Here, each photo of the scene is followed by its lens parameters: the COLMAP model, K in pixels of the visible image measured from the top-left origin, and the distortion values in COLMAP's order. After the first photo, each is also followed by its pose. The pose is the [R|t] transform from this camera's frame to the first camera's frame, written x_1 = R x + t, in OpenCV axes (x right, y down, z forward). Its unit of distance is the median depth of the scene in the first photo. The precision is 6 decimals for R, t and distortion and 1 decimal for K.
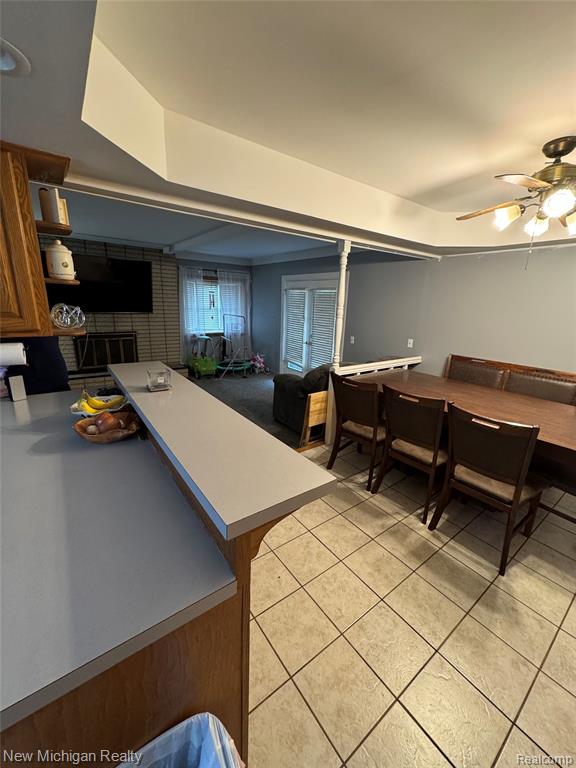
lens RADIAL K [[305.2, 0, 289.1], [0, 305.2, 382.1], [0, 0, 1]] dist [0.001341, 0.000103]
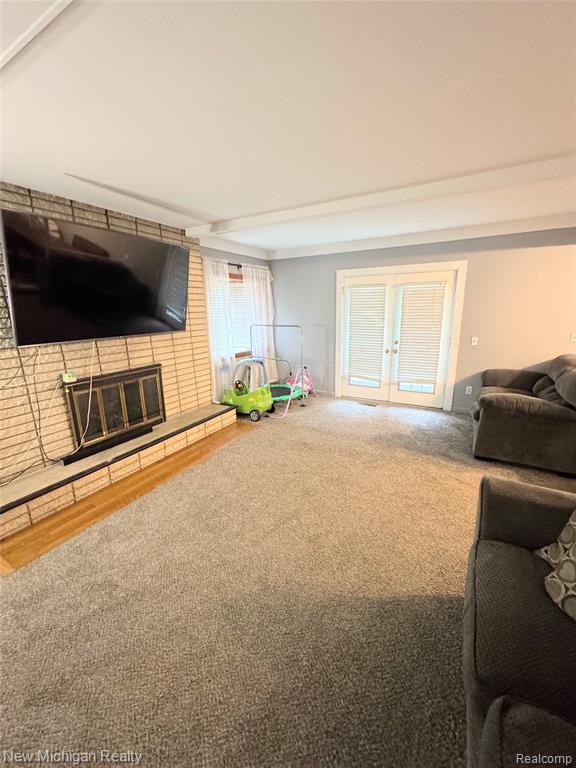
lens RADIAL K [[305.2, 0, 289.9], [0, 305.2, 383.0], [0, 0, 1]] dist [0.001341, 0.000103]
pose [[0.912329, -0.150496, 0.380797, -0.504335], [0.155227, 0.987706, 0.018455, -0.099613], [-0.378893, 0.042273, 0.924474, 0.347780]]
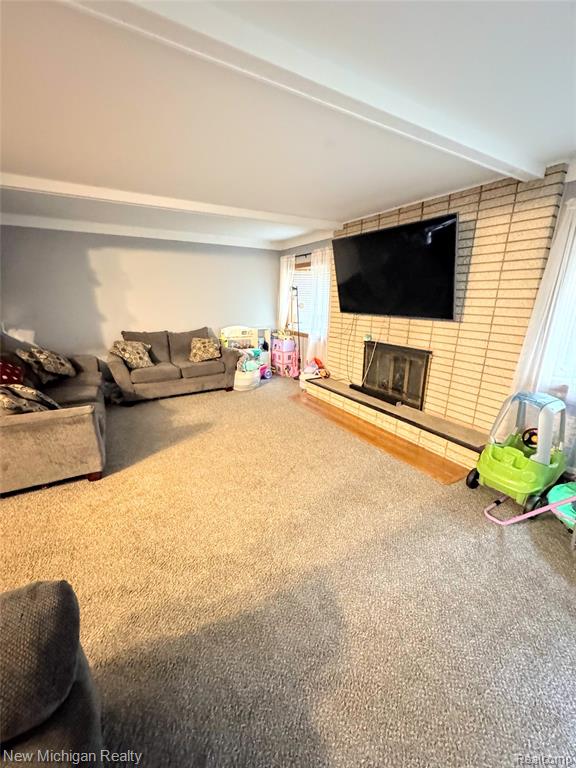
lens RADIAL K [[305.2, 0, 291.5], [0, 305.2, 385.7], [0, 0, 1]] dist [0.001341, 0.000103]
pose [[-0.102161, 0.243496, -0.964507, 0.098586], [-0.258998, 0.929630, 0.262124, -0.189726], [0.960460, 0.276584, -0.031907, 0.792008]]
